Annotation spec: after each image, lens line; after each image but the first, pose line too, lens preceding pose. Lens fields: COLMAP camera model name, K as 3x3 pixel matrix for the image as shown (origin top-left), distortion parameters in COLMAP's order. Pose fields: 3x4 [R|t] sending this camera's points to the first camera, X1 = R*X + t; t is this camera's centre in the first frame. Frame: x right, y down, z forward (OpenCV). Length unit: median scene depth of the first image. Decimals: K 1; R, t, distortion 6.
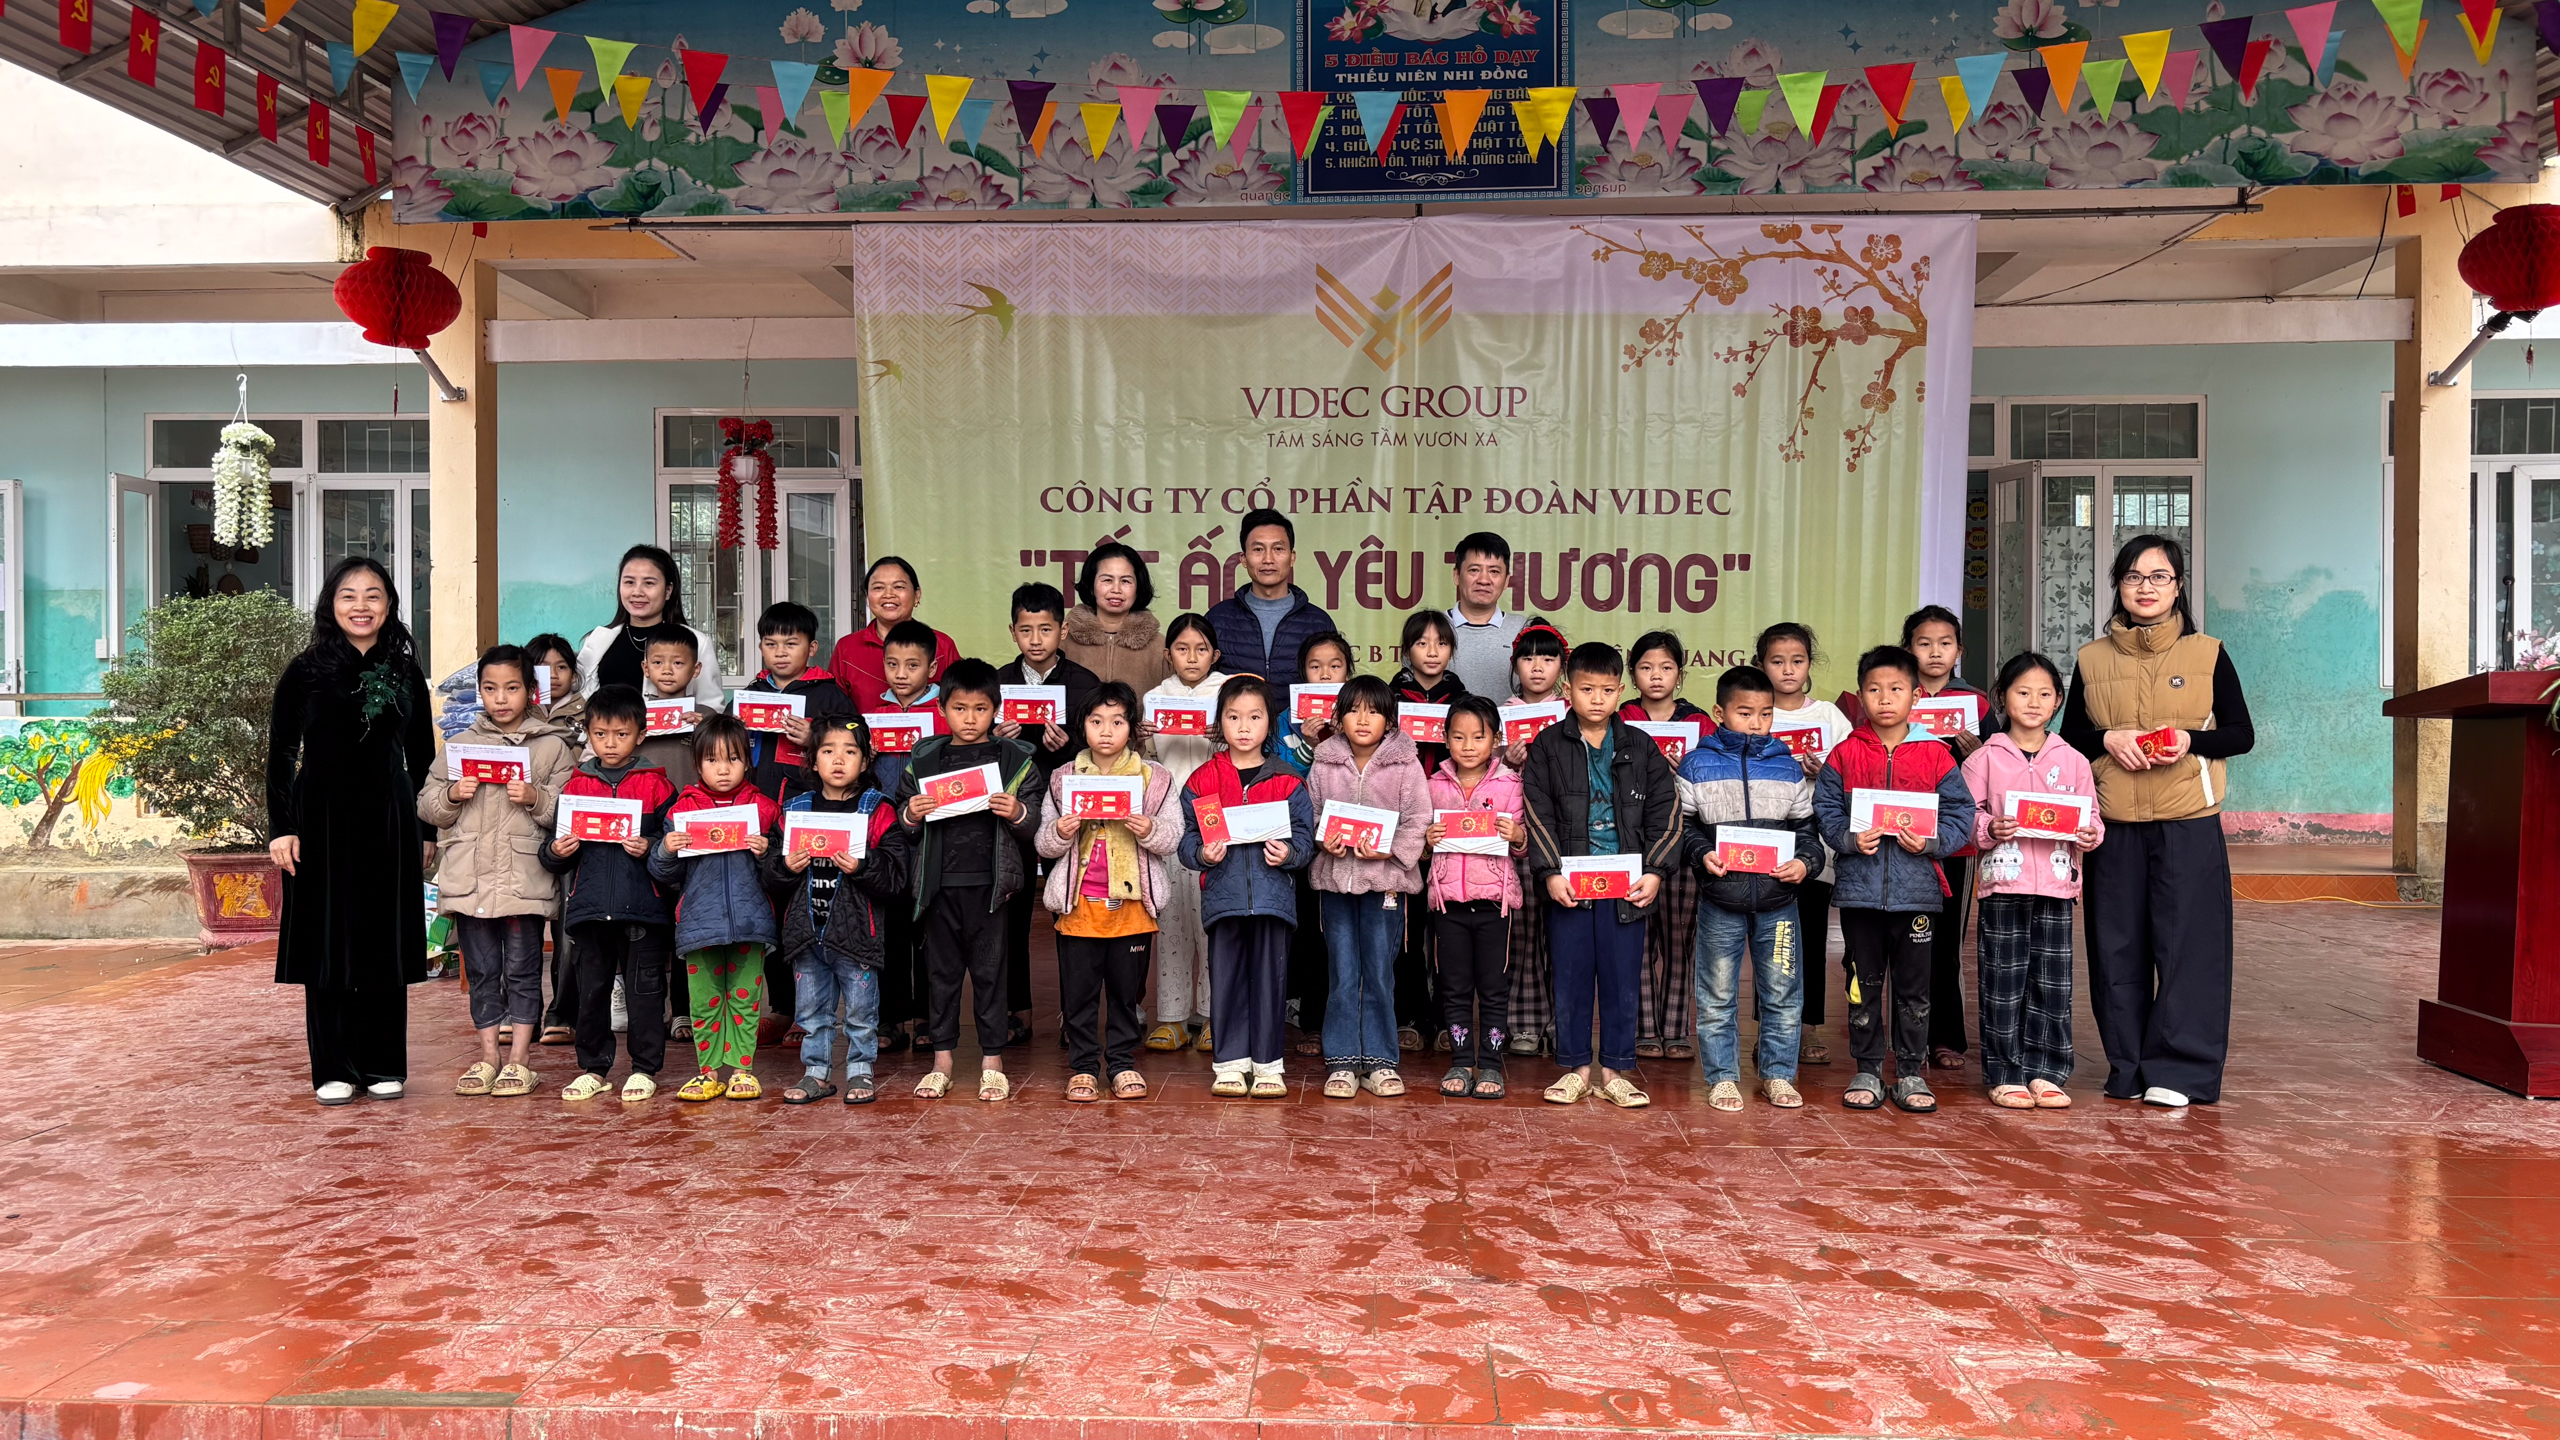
lens RADIAL K [[2155.4, 0, 1280.0], [0, 2155.4, 720.0], [0, 0, 1]] dist [0.043089, -0.014769]
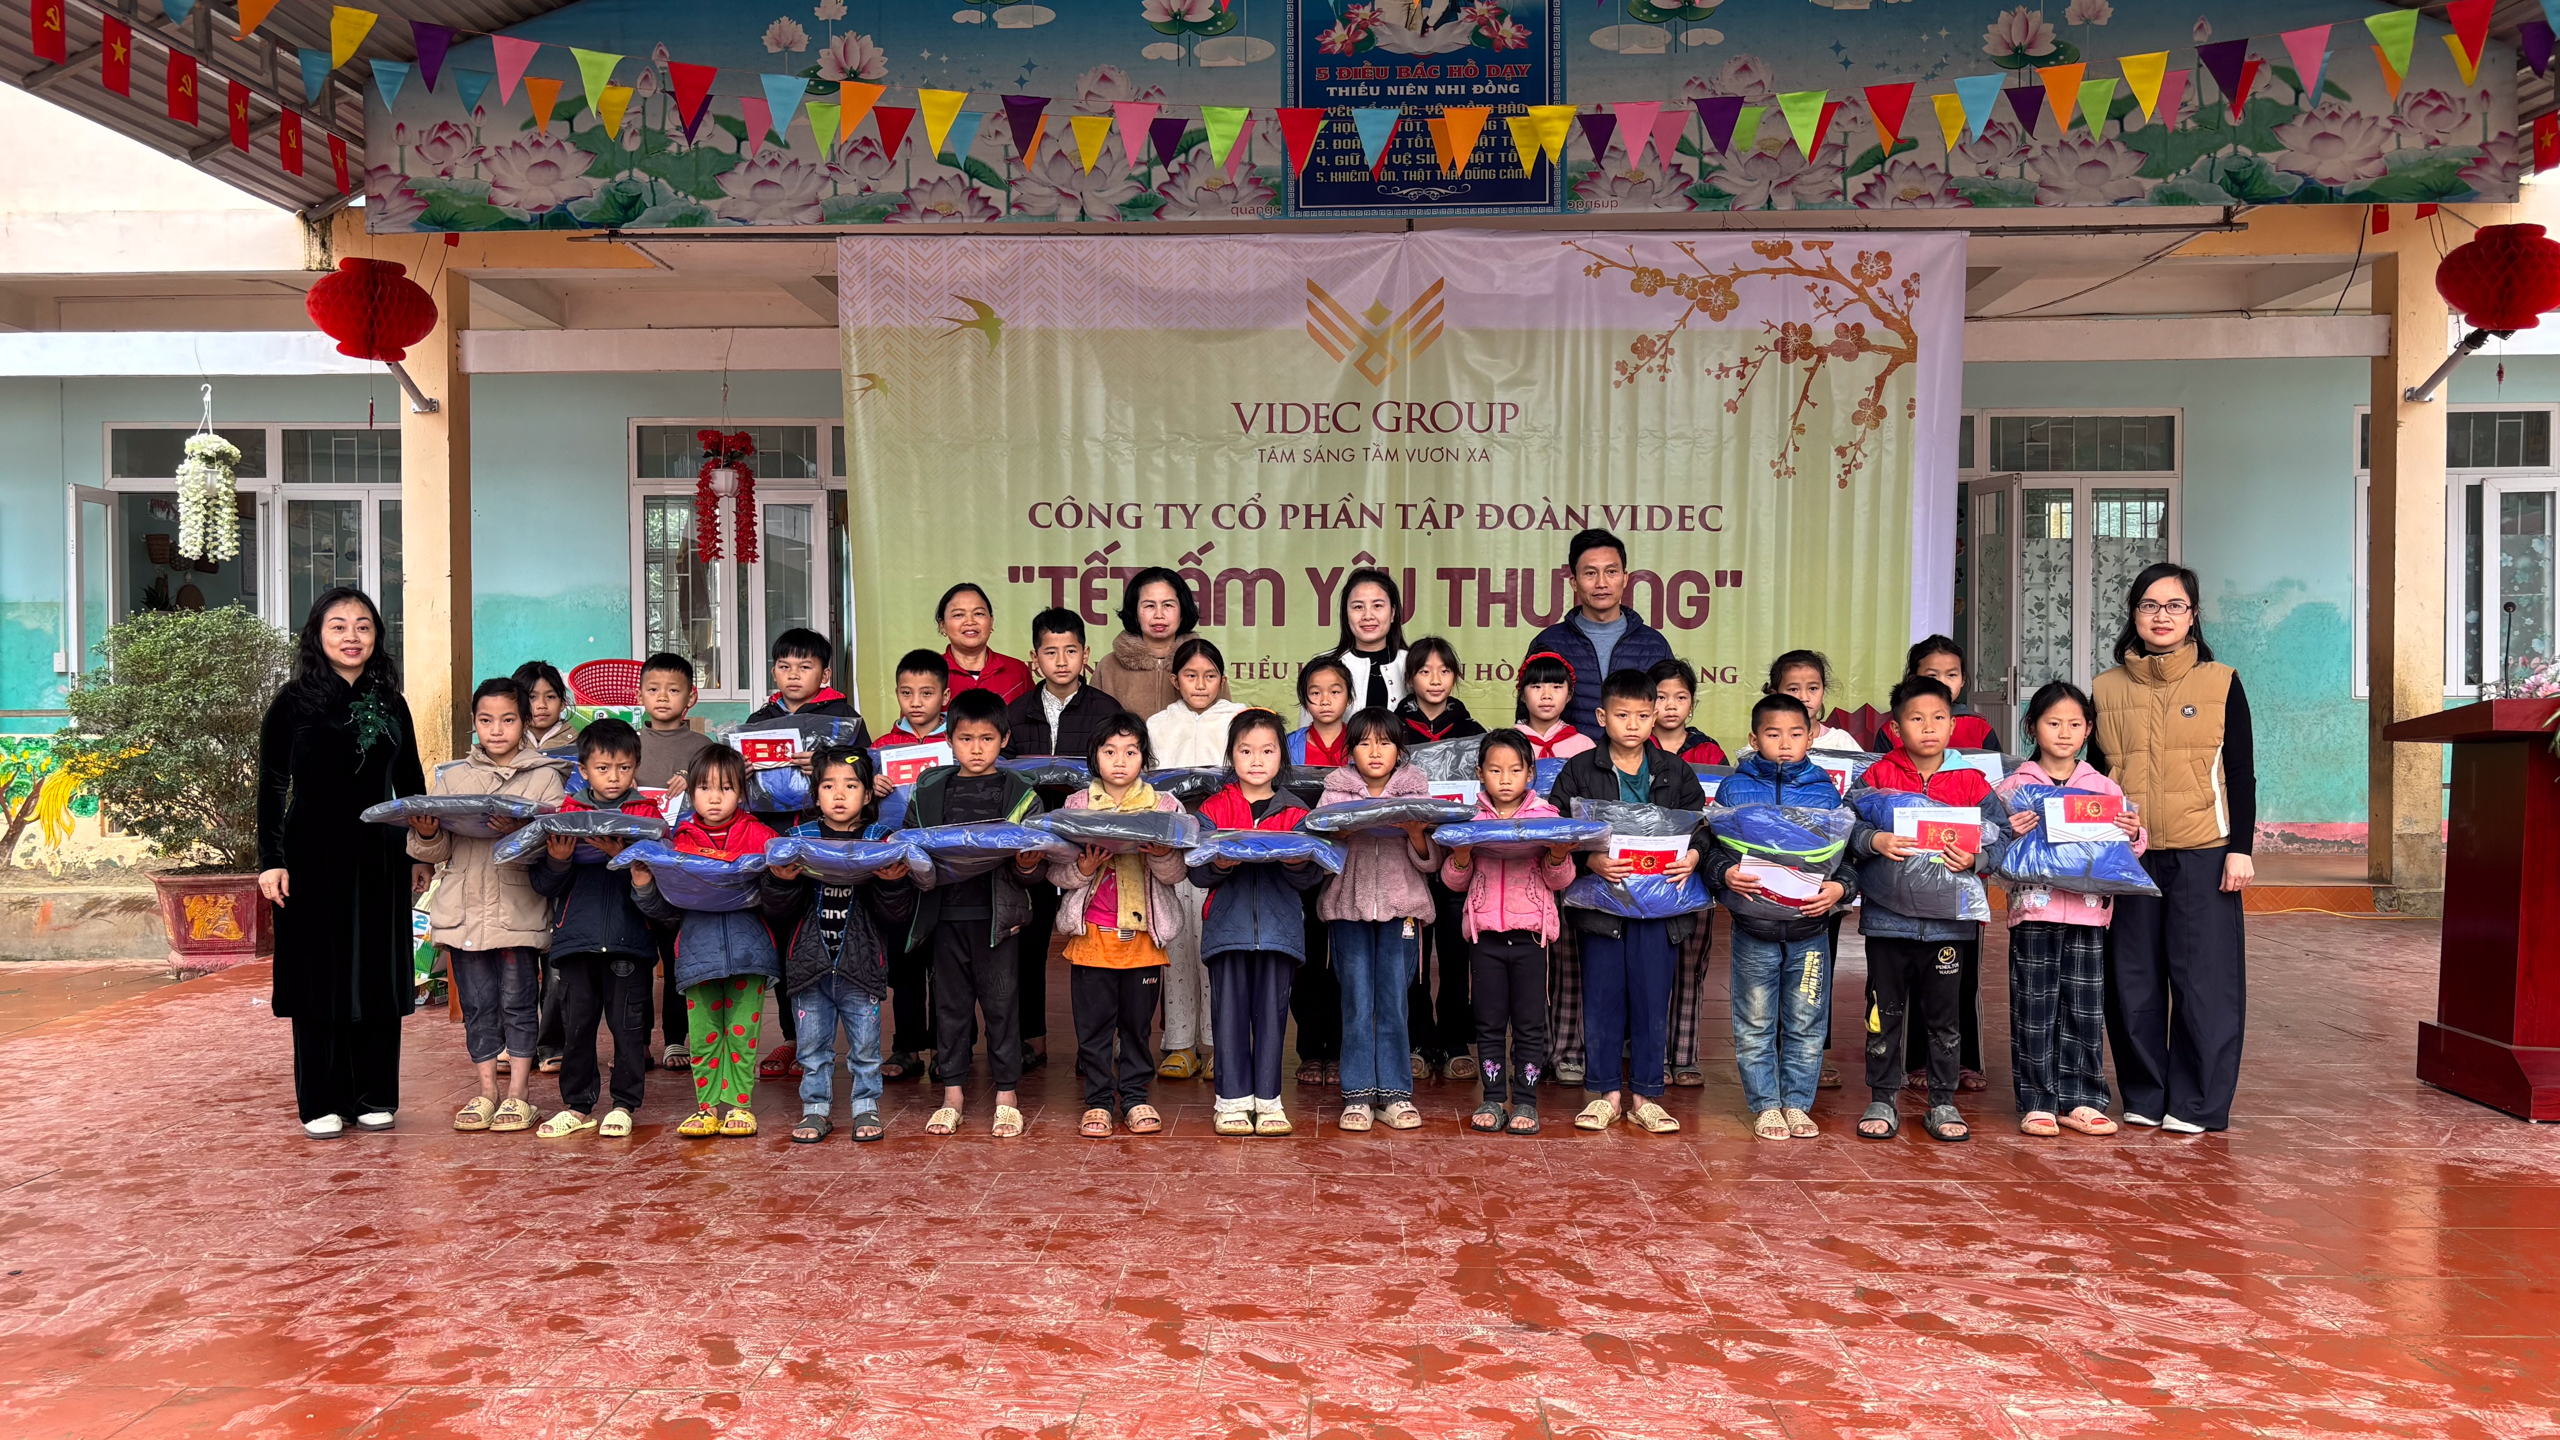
lens RADIAL K [[2155.9, 0, 1290.9], [0, 2155.9, 731.2], [0, 0, 1]] dist [0.037845, -0.005623]
pose [[0.999622, -0.002465, 0.027396, -0.018522], [0.002252, 0.999967, 0.007770, -0.010668], [-0.027414, -0.007705, 0.999594, 0.005678]]
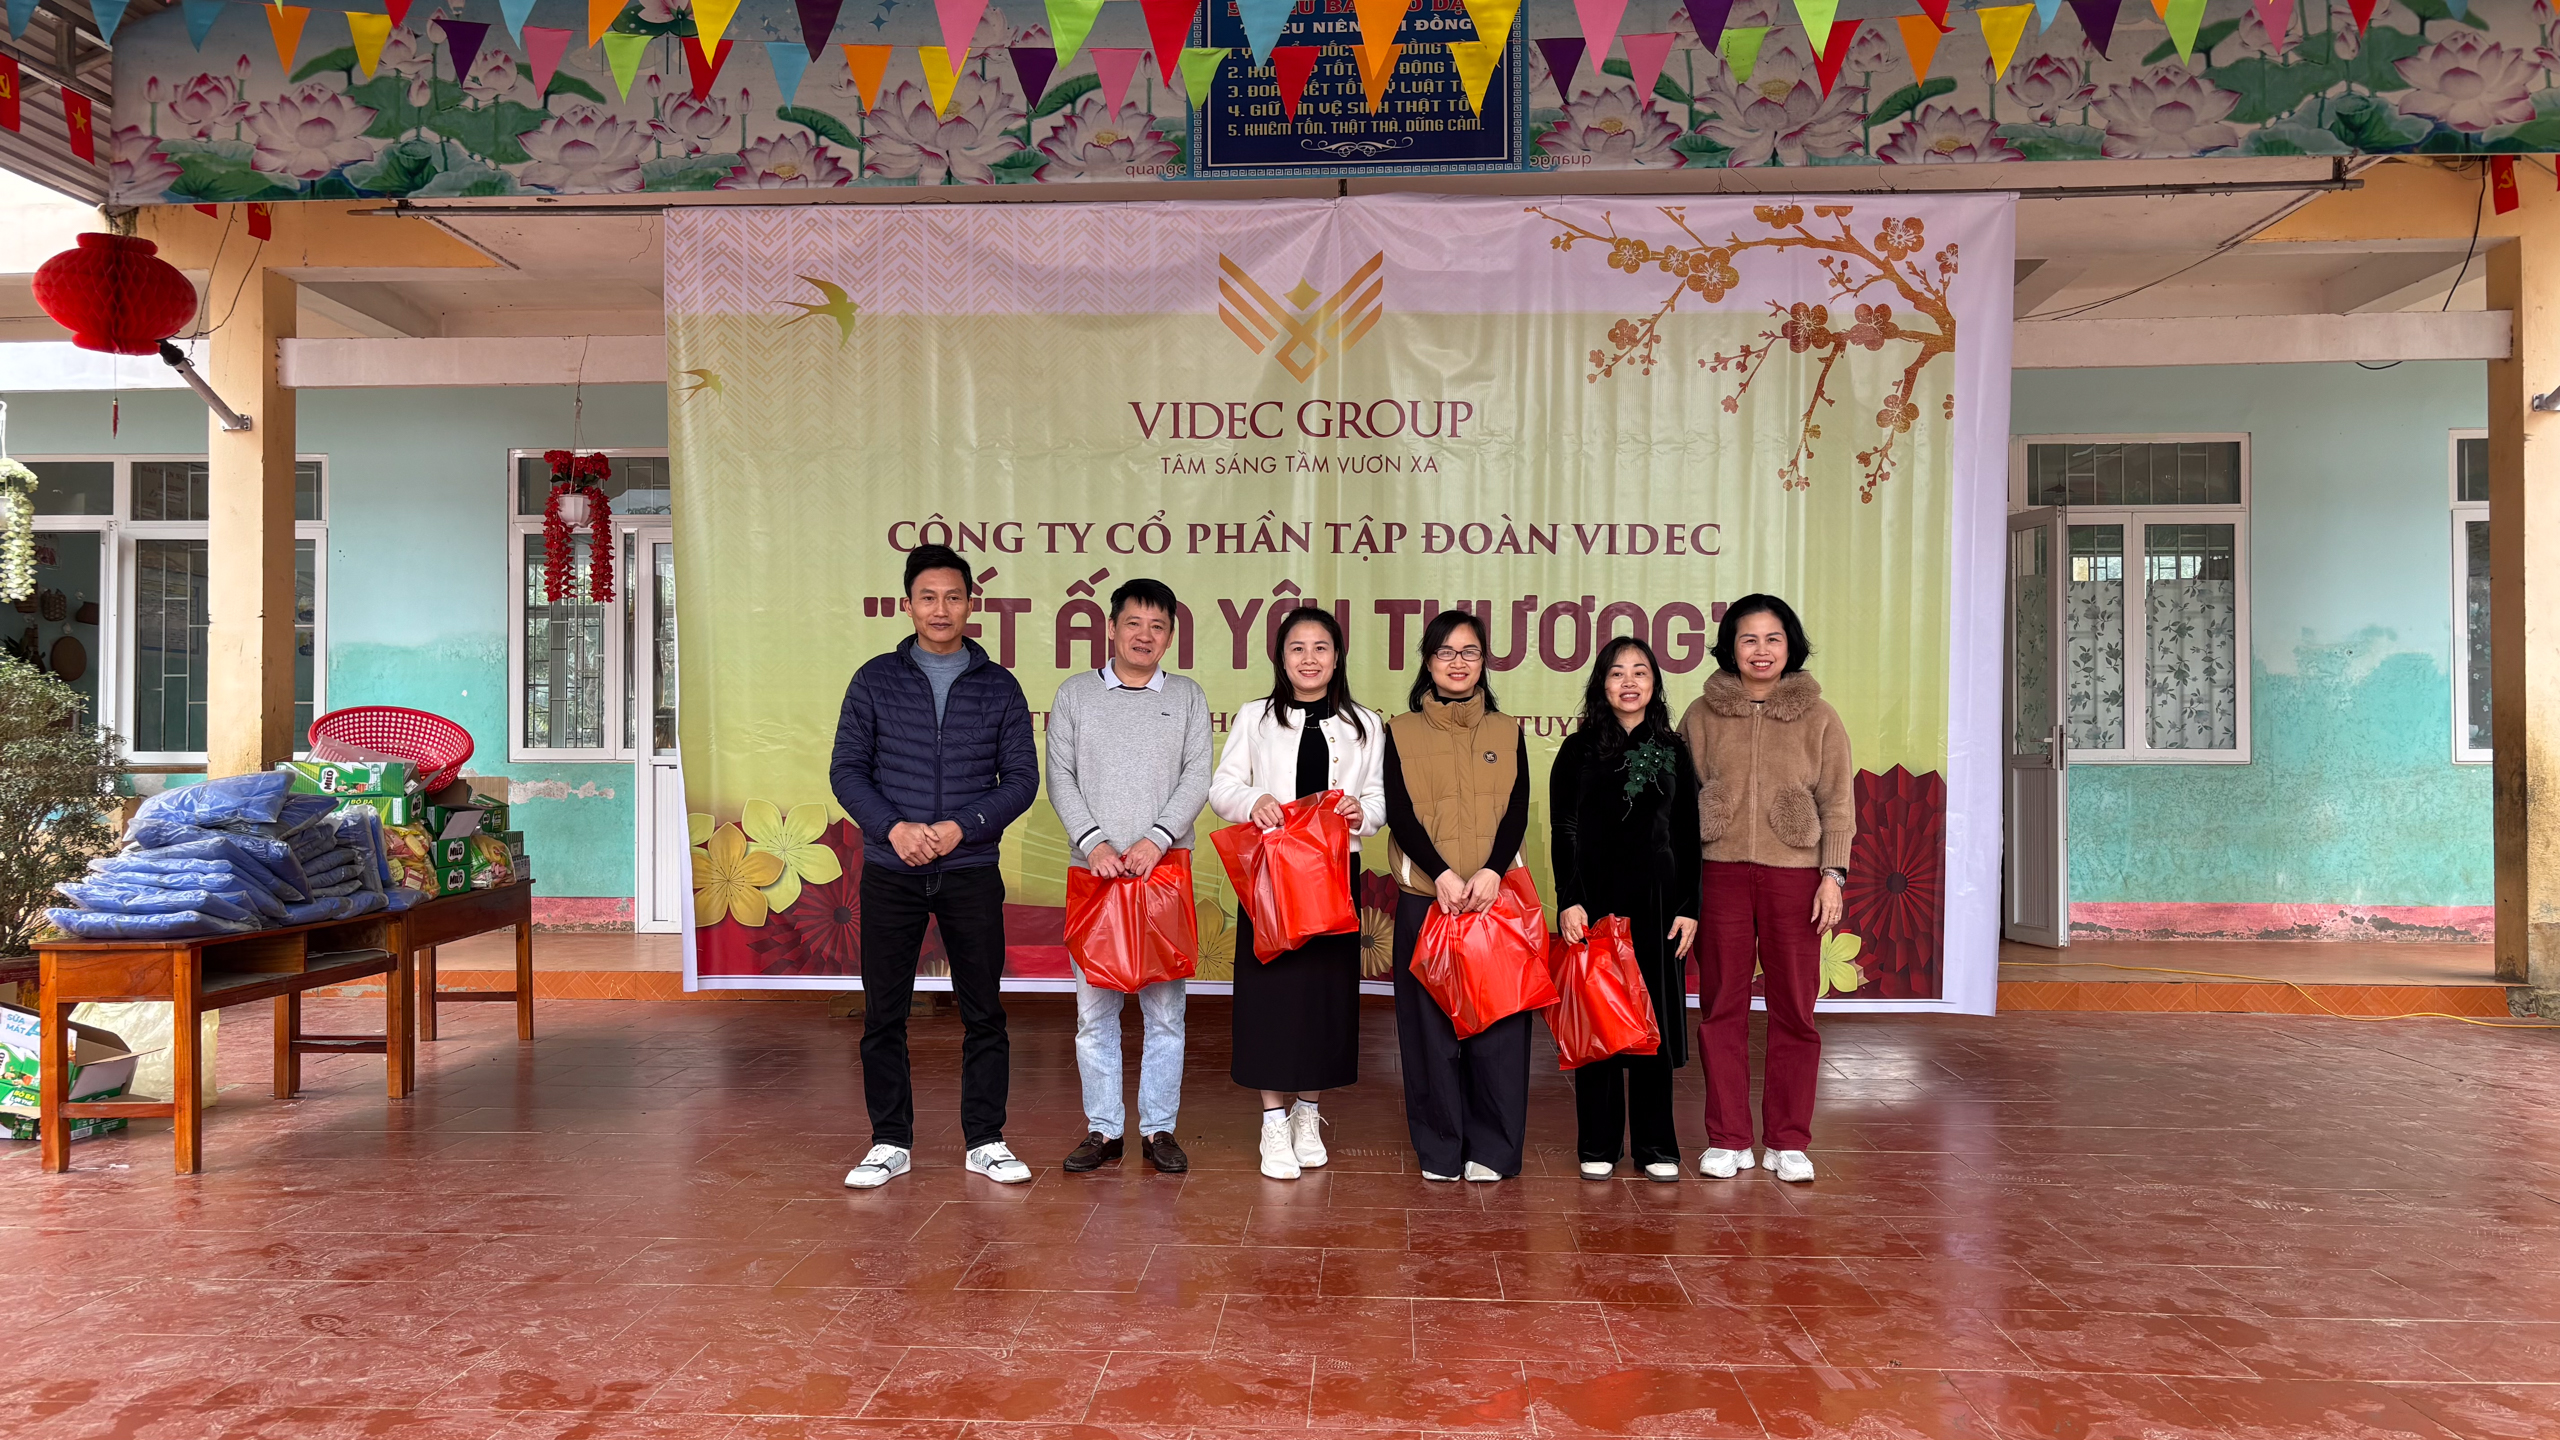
lens RADIAL K [[1919.4, 0, 1293.6], [0, 1919.4, 730.0], [0, 0, 1]] dist [0.035771, -0.006780]
pose [[1.000000, 0.000485, -0.000519, 0.046177], [-0.000500, 0.999588, -0.028694, -0.006865], [0.000505, 0.028694, 0.999588, 0.266967]]
